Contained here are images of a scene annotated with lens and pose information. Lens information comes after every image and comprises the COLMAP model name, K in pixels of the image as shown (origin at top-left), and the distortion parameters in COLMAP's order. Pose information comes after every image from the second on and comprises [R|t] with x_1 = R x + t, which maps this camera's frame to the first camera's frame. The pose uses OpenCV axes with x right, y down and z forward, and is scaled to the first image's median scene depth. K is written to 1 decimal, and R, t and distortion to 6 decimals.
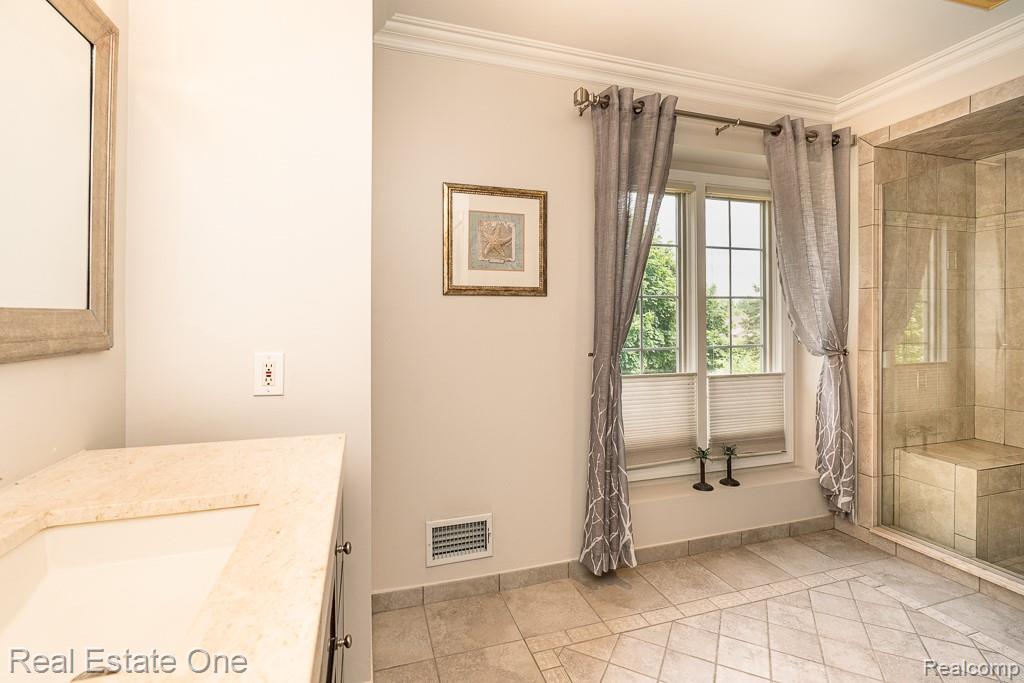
lens RADIAL K [[459.7, 0, 513.8], [0, 459.7, 326.9], [0, 0, 1]] dist [0.000545, 0.000853]
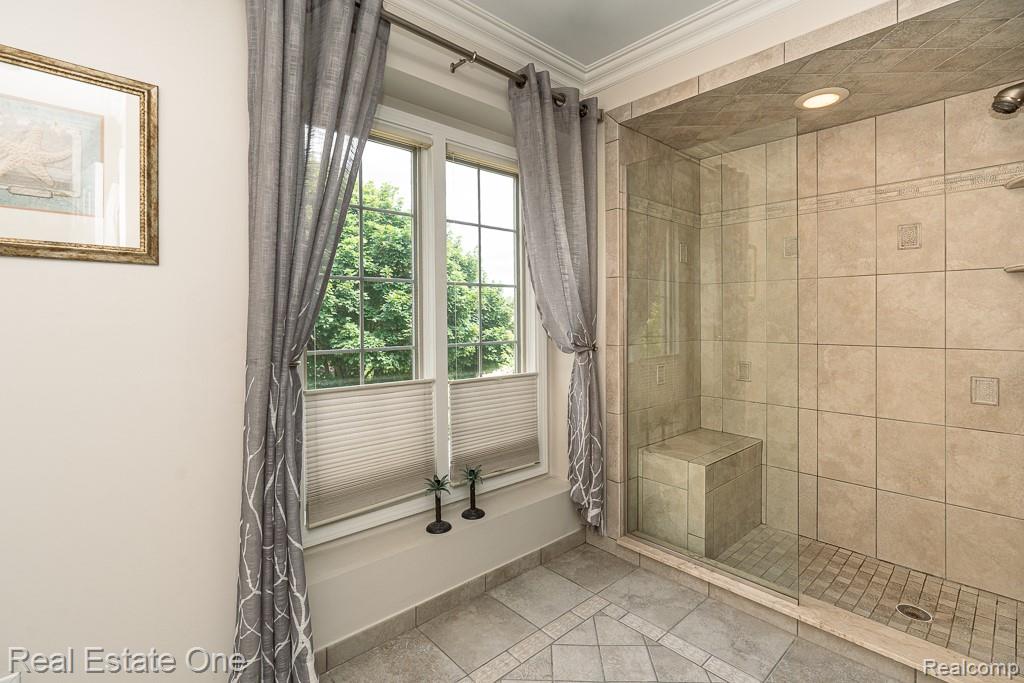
lens RADIAL K [[475.3, 0, 510.1], [0, 475.3, 320.8], [0, 0, 1]] dist [0.001193, 0.000401]
pose [[0.913317, -0.000051, 0.407249, 0.194973], [0.003116, 0.999972, -0.006863, 0.008255], [-0.407237, 0.007537, 0.913291, 0.219819]]
